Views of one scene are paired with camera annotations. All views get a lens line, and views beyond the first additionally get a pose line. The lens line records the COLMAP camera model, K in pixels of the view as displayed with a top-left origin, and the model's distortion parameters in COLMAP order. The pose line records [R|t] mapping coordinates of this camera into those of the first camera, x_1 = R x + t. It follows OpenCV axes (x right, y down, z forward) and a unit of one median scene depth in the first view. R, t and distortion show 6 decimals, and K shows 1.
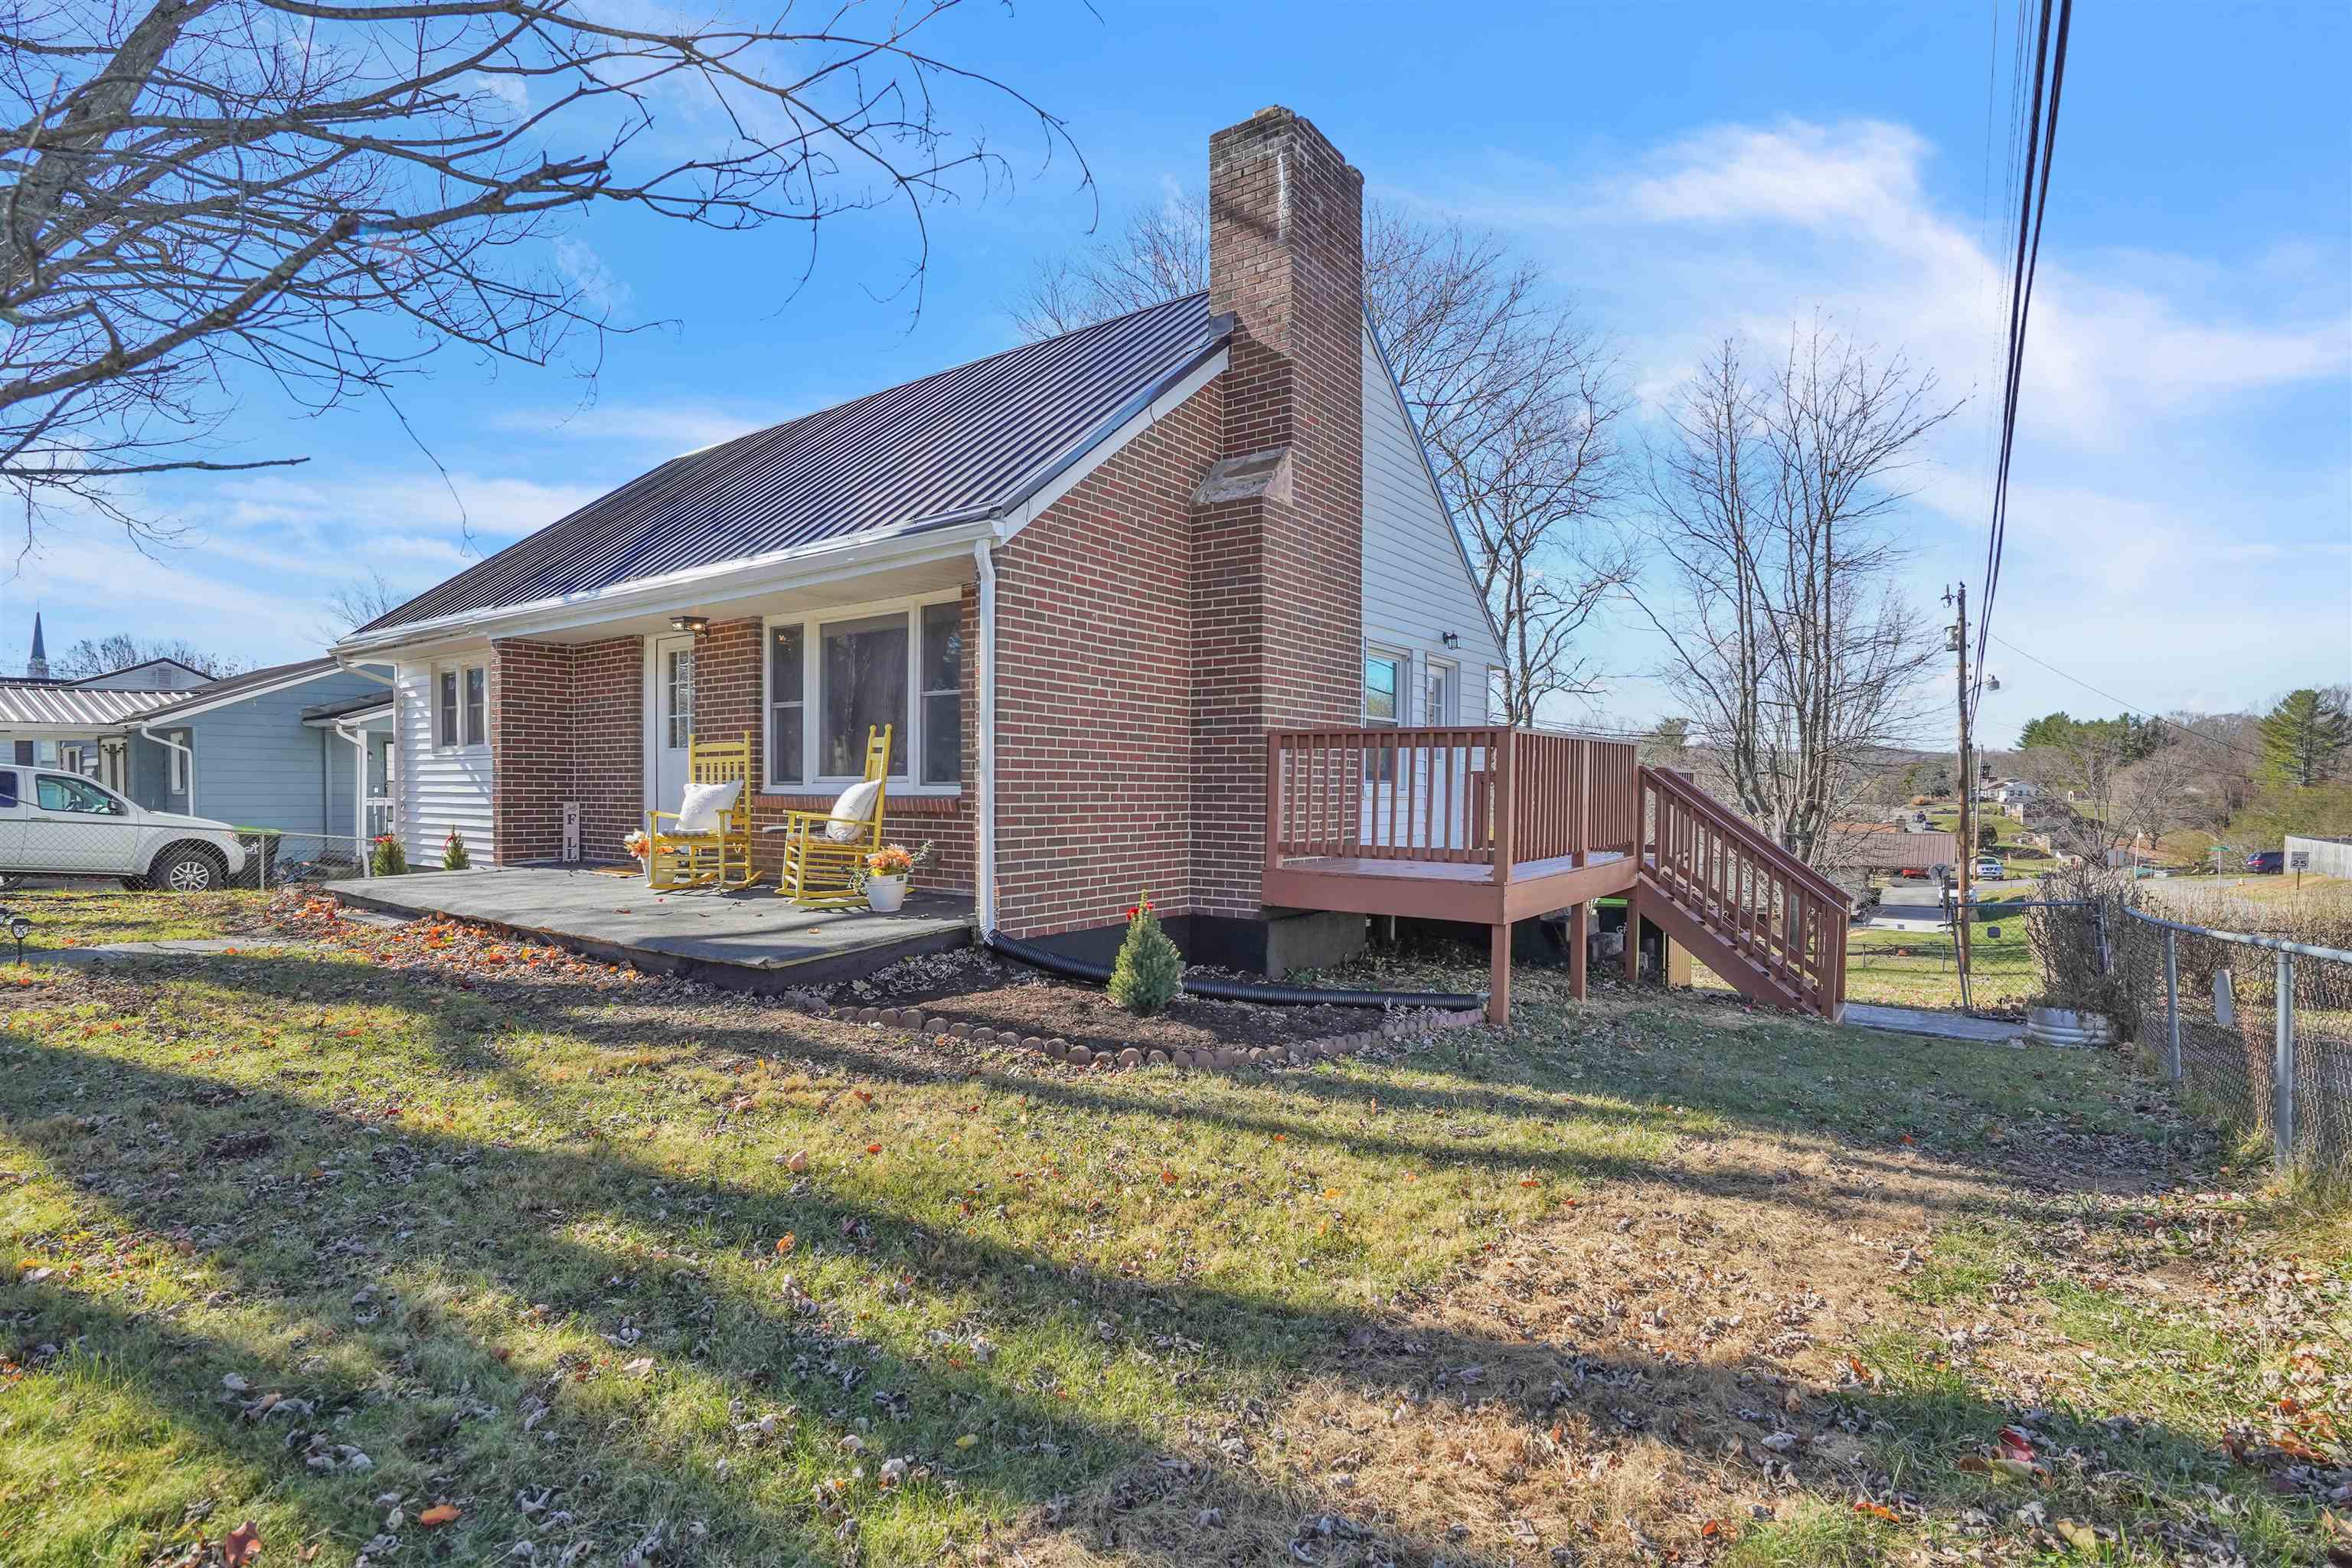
lens RADIAL K [[1093.9, 0, 1181.0], [0, 1093.9, 809.8], [0, 0, 1]] dist [-0.000692, 0.000124]
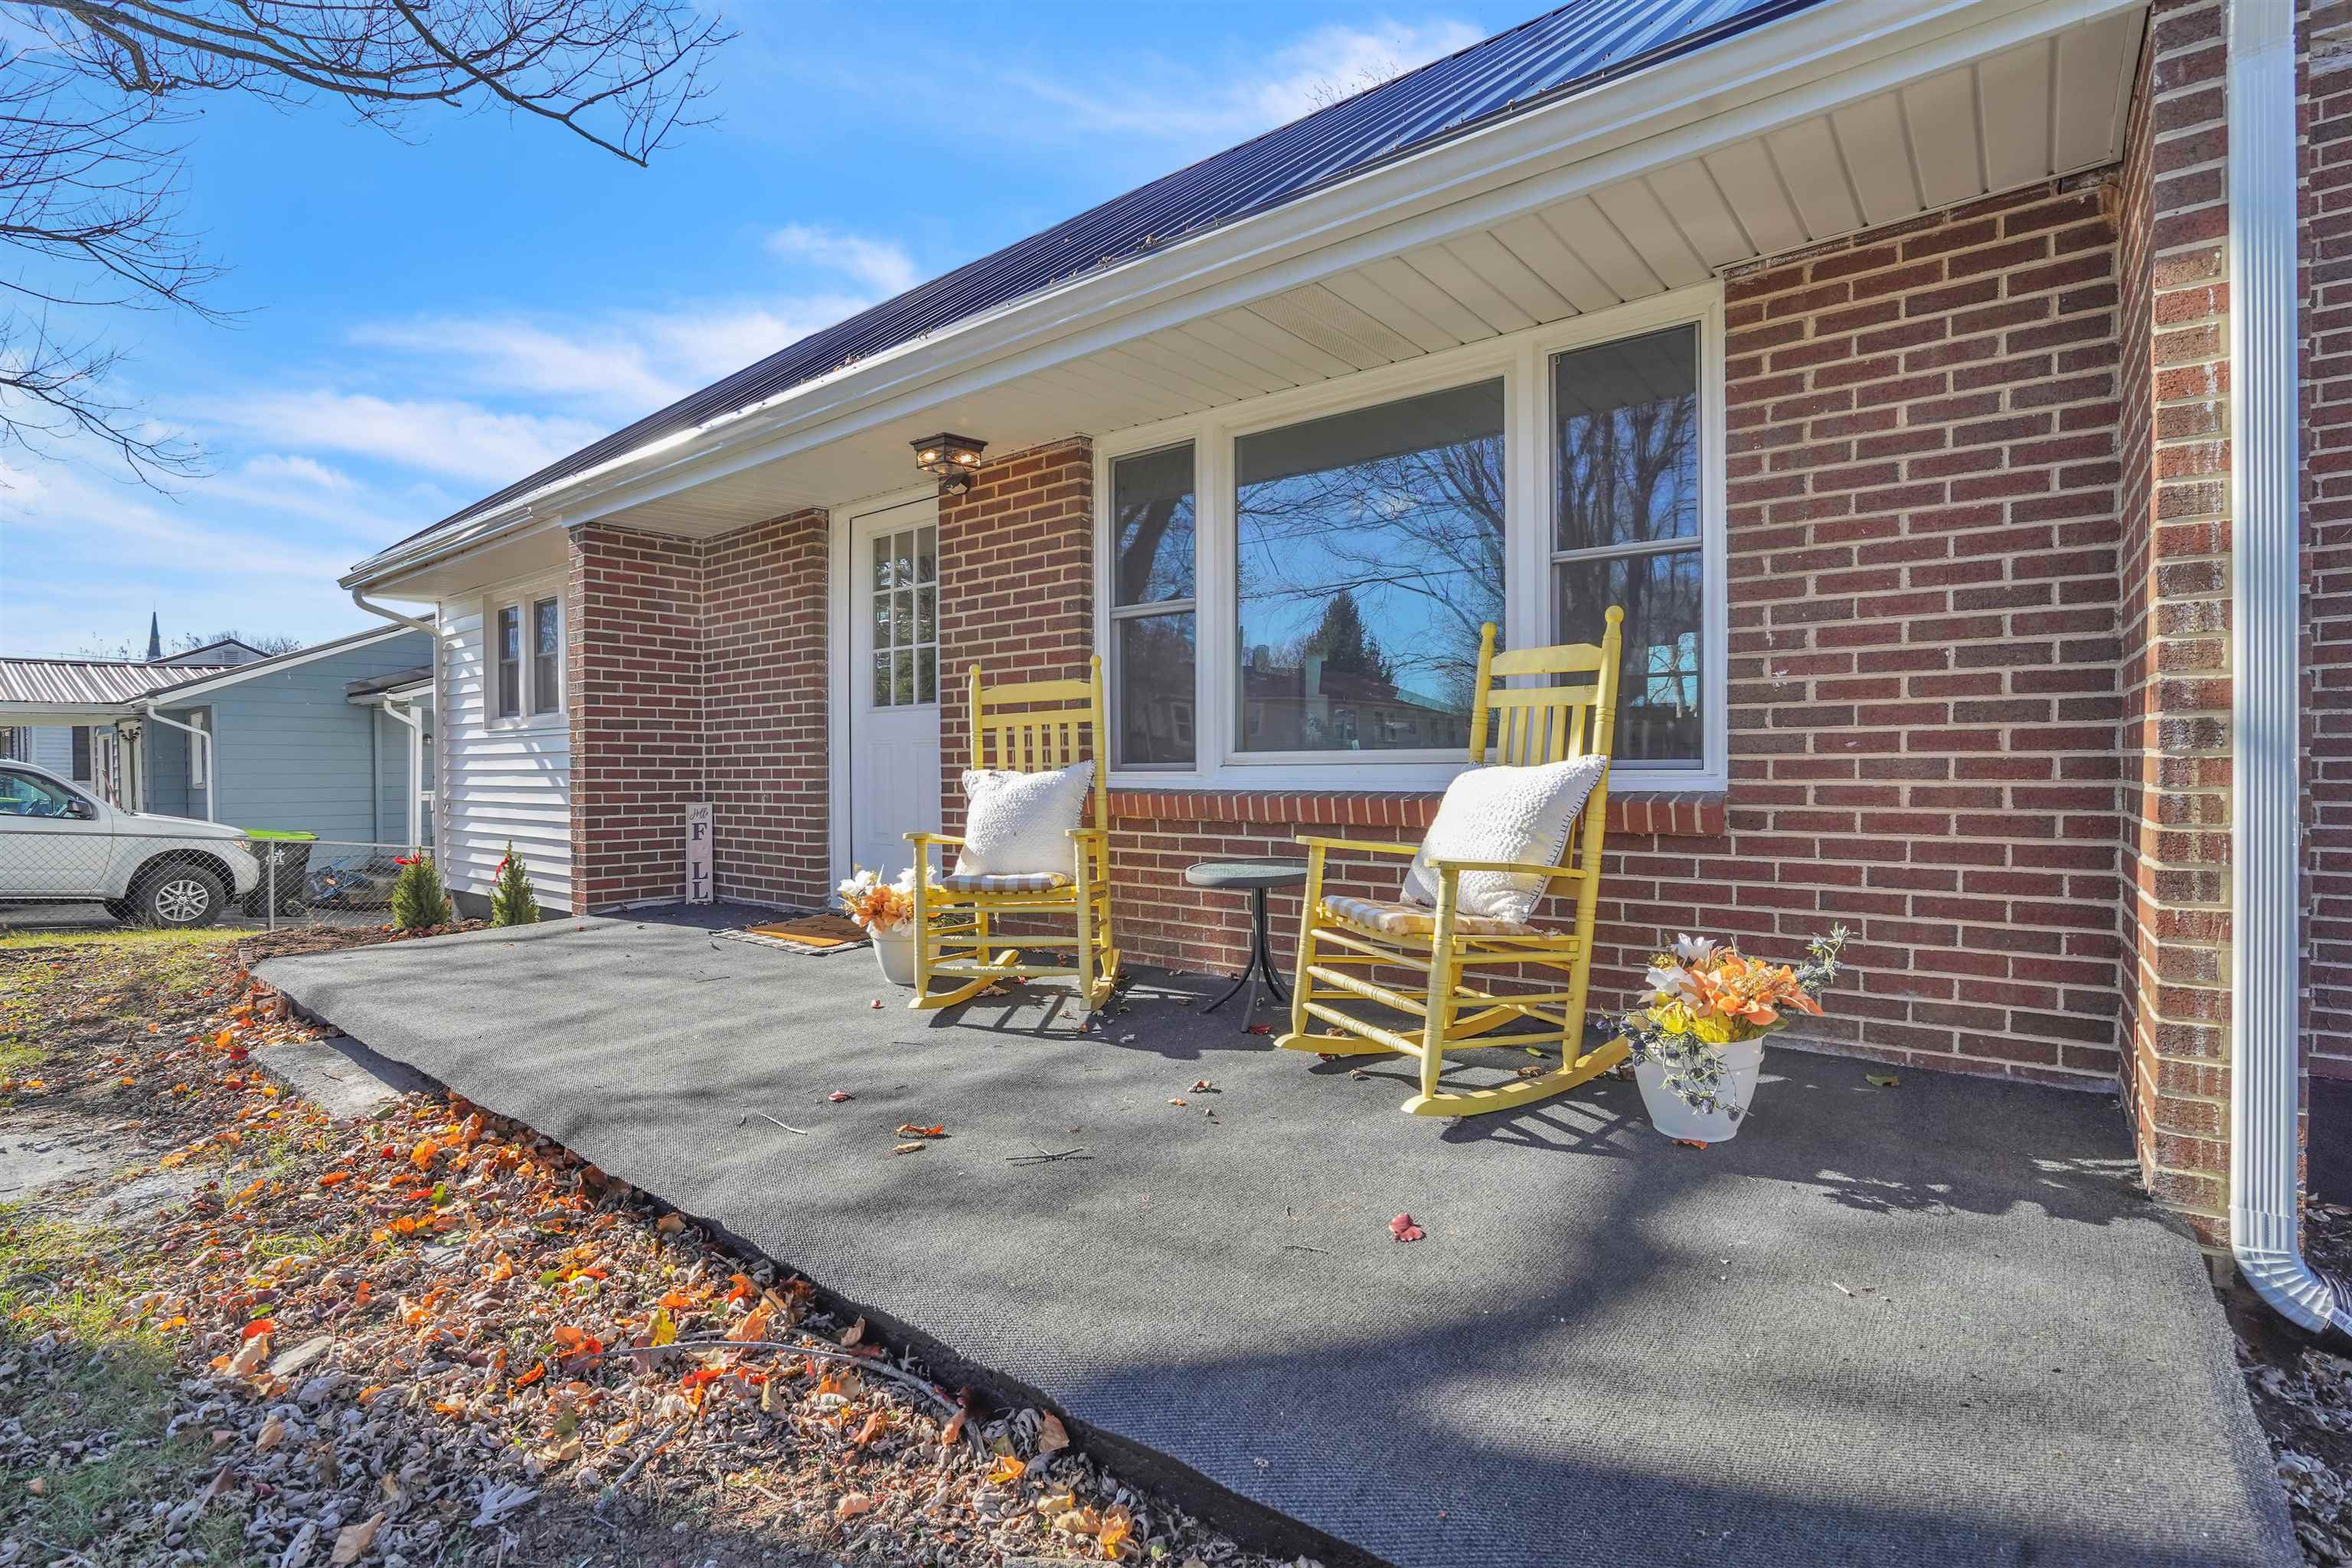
lens RADIAL K [[1078.6, 0, 1206.4], [0, 1078.6, 772.2], [0, 0, 1]] dist [-0.015275, 0.000022]
pose [[0.999511, -0.010634, -0.029389, -0.224037], [0.010158, 0.999816, -0.016289, -0.009573], [0.029557, 0.015983, 0.999435, 0.359128]]
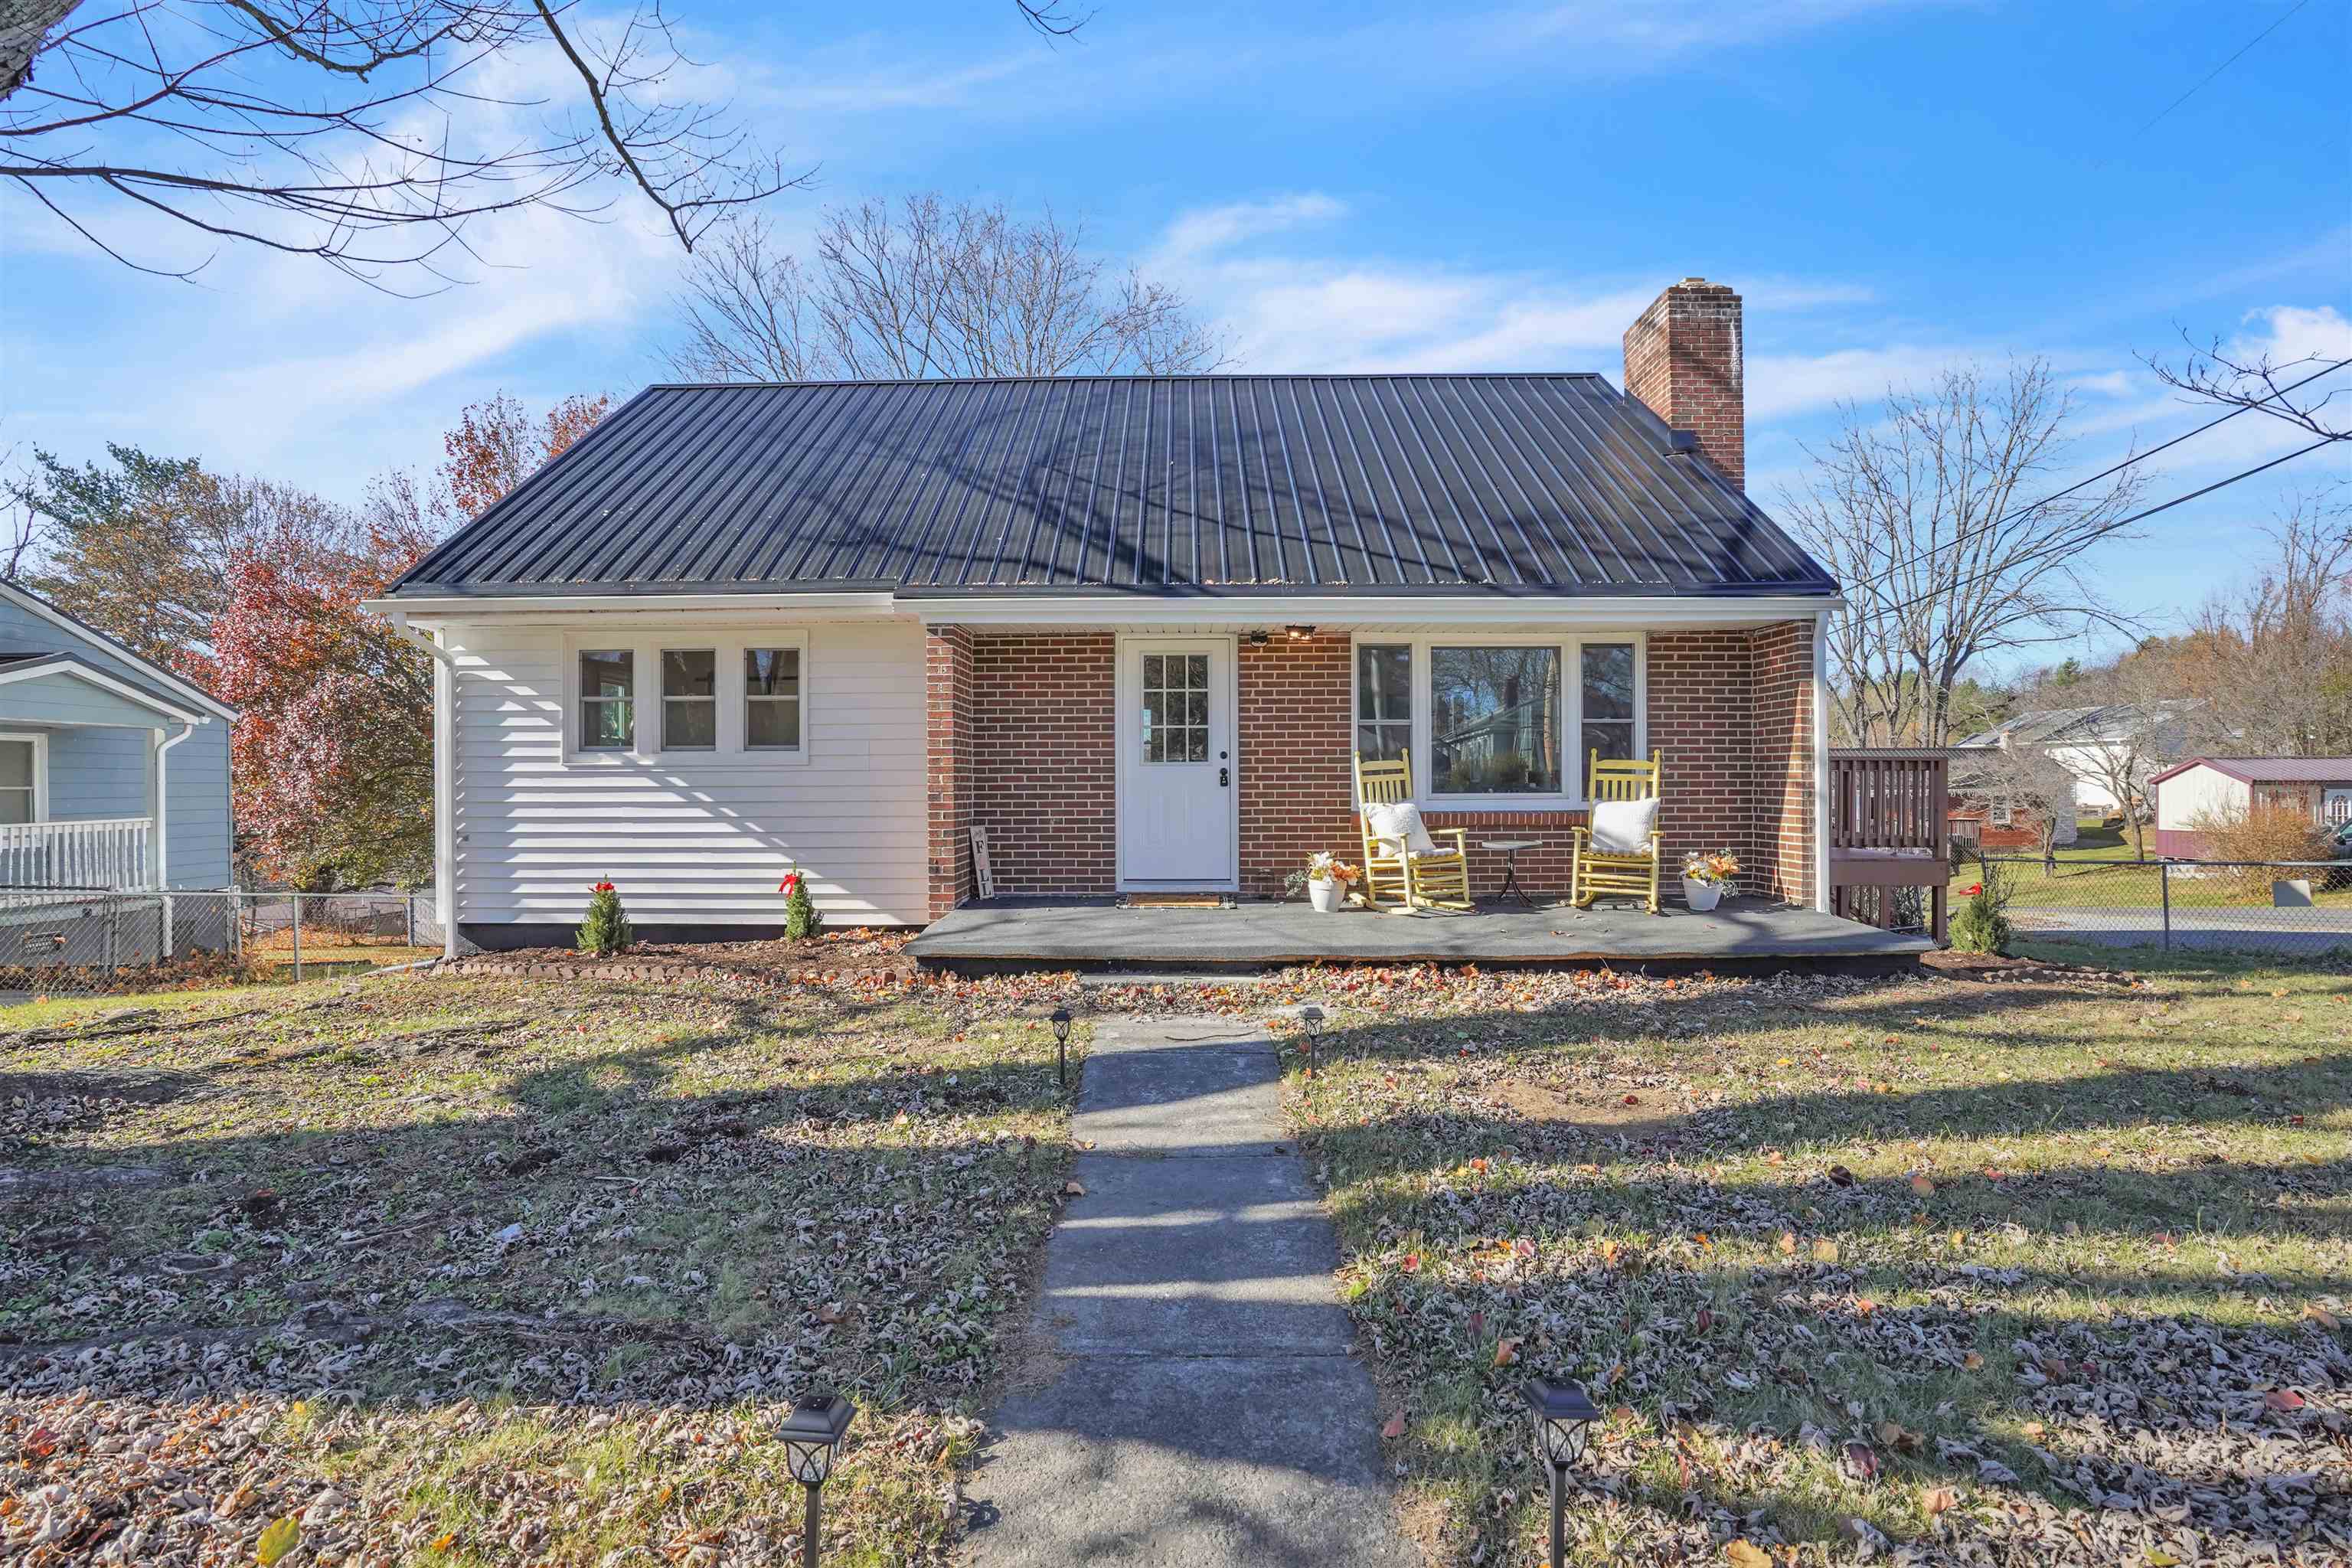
lens RADIAL K [[1146.9, 0, 1176.0], [0, 1146.9, 784.0], [0, 0, 1]] dist [-0.002932, -0.000184]
pose [[0.805572, -0.009512, 0.592421, -0.794115], [0.020225, 0.999730, -0.011450, -0.021683], [-0.592152, 0.021205, 0.805547, 0.185375]]
